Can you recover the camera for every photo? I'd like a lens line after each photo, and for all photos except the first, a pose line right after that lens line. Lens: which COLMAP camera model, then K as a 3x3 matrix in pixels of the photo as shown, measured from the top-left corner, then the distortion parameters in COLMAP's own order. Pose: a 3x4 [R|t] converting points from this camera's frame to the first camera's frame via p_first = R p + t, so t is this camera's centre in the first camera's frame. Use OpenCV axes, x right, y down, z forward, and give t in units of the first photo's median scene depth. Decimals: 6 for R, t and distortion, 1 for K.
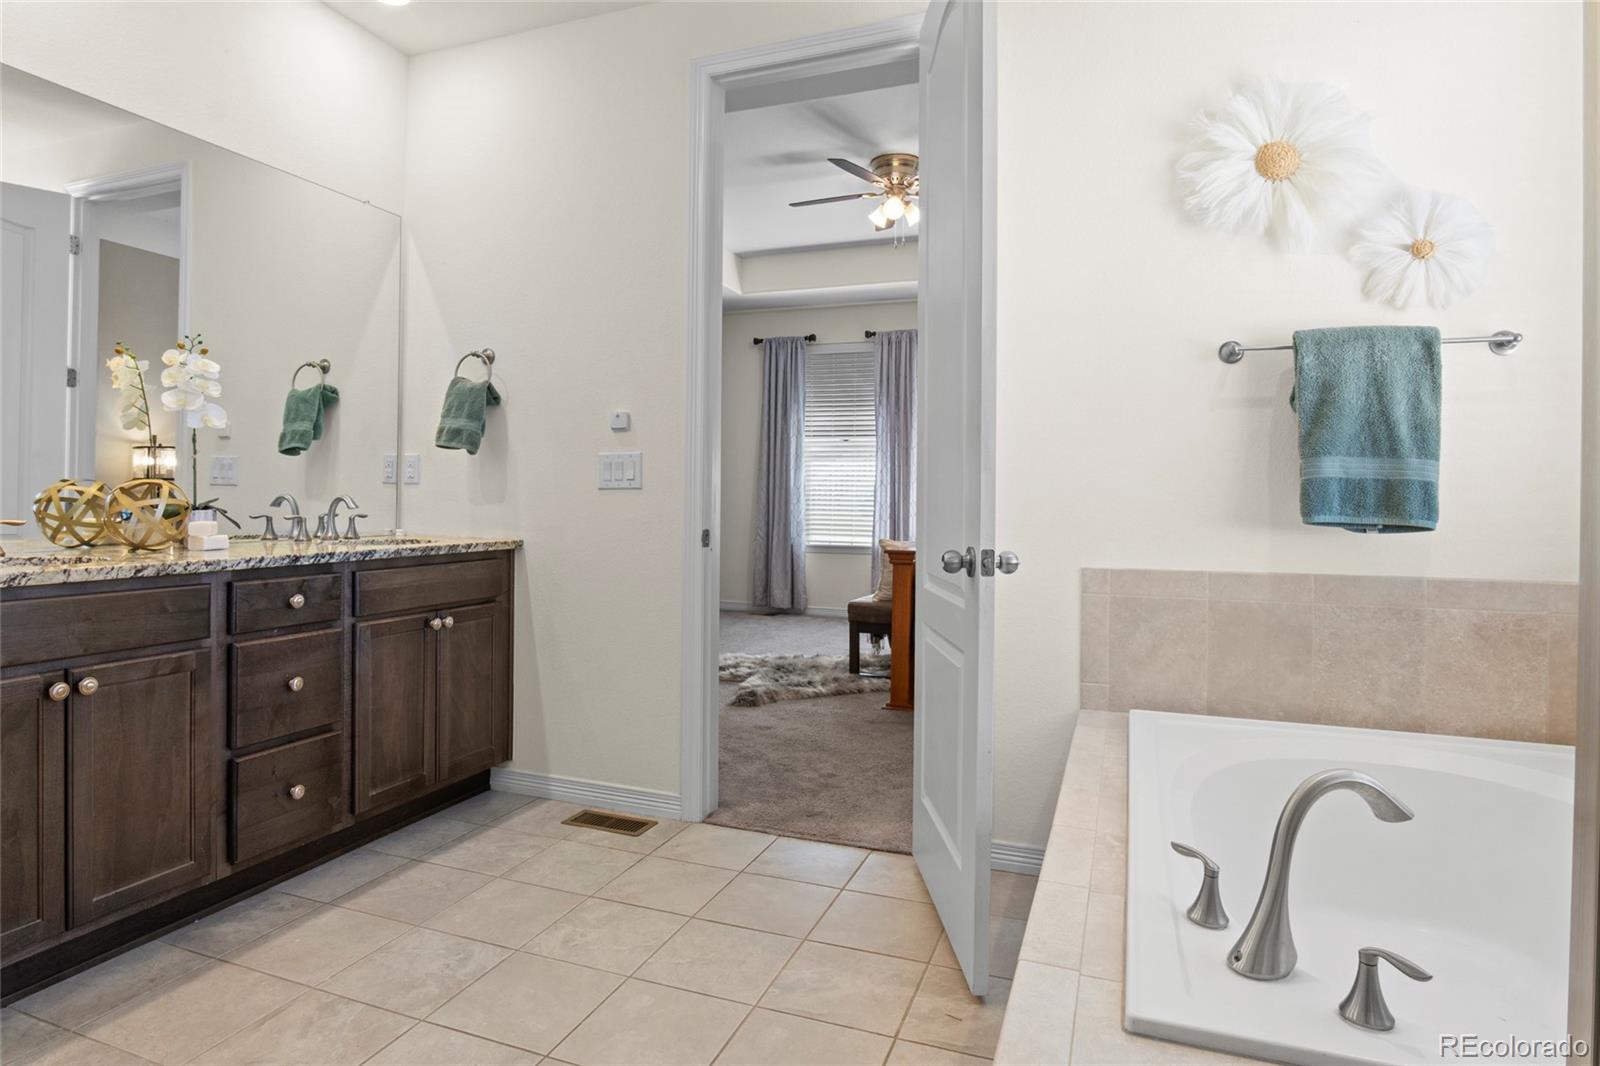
lens RADIAL K [[871.2, 0, 796.7], [0, 871.2, 500.4], [0, 0, 1]] dist [-0.038414, 0.011919]
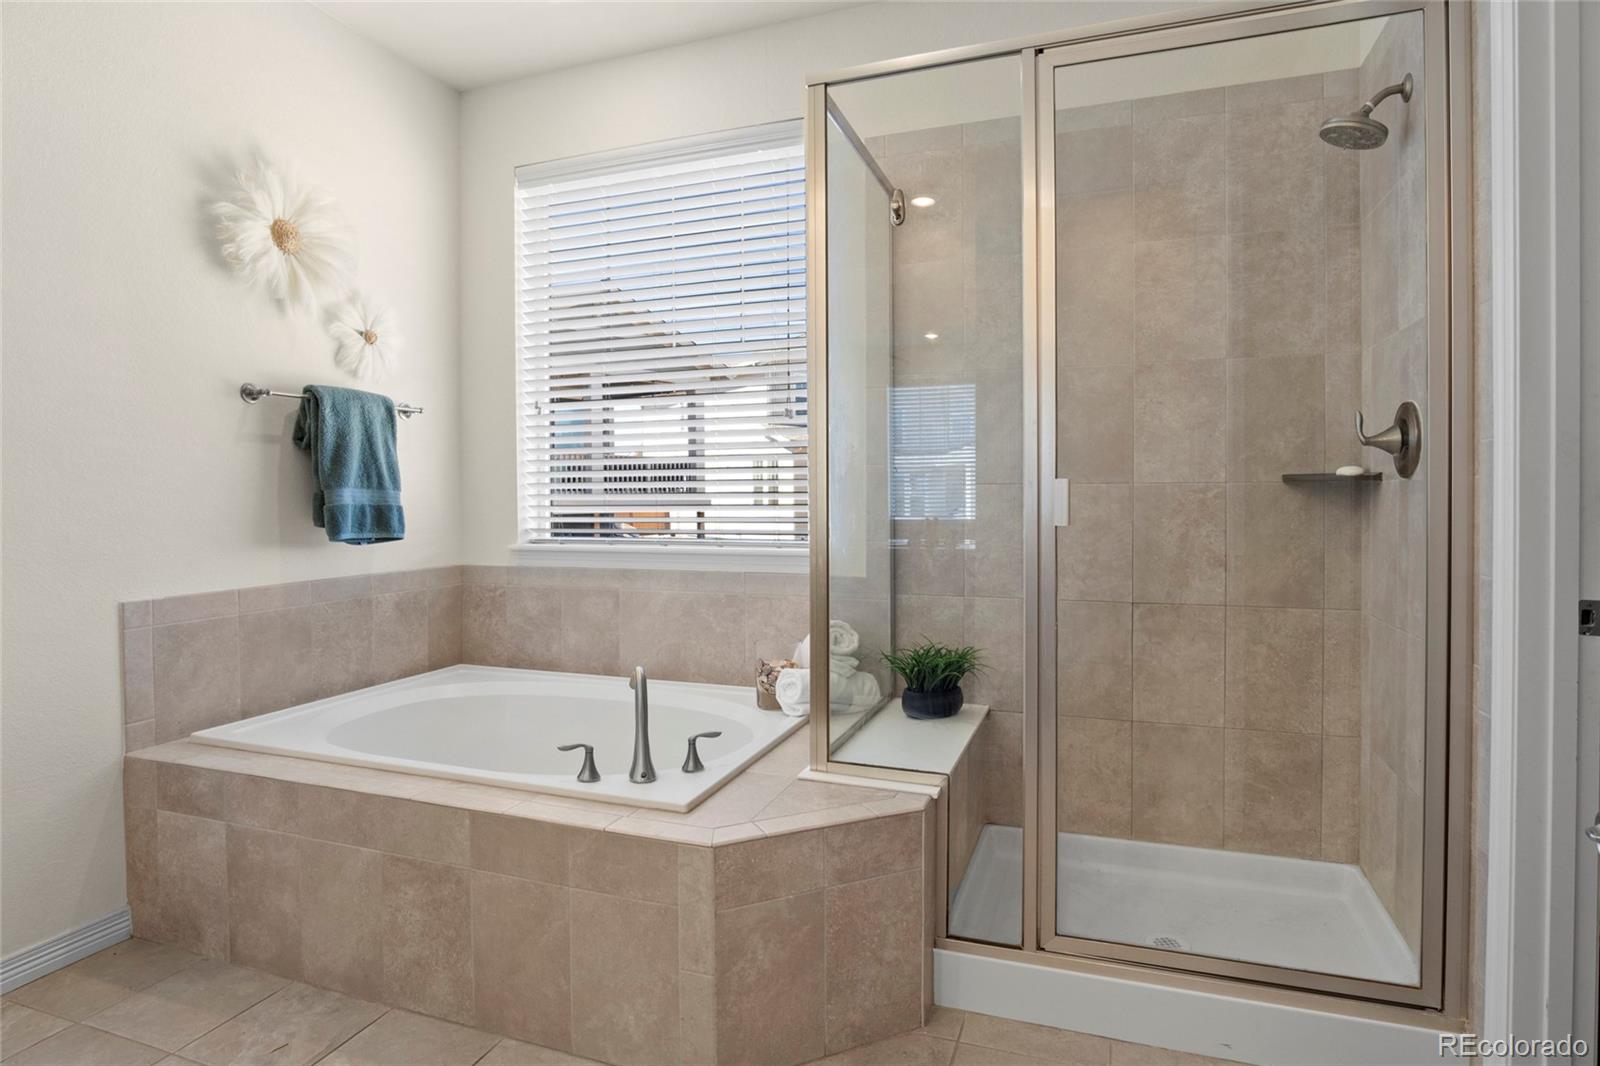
lens RADIAL K [[871.2, 0, 796.7], [0, 871.2, 500.4], [0, 0, 1]] dist [-0.038414, 0.011919]
pose [[-0.005047, -0.020703, 0.999773, -0.656279], [0.002524, 0.999782, 0.020716, -0.055323], [-0.999984, 0.002628, -0.004994, 0.309050]]
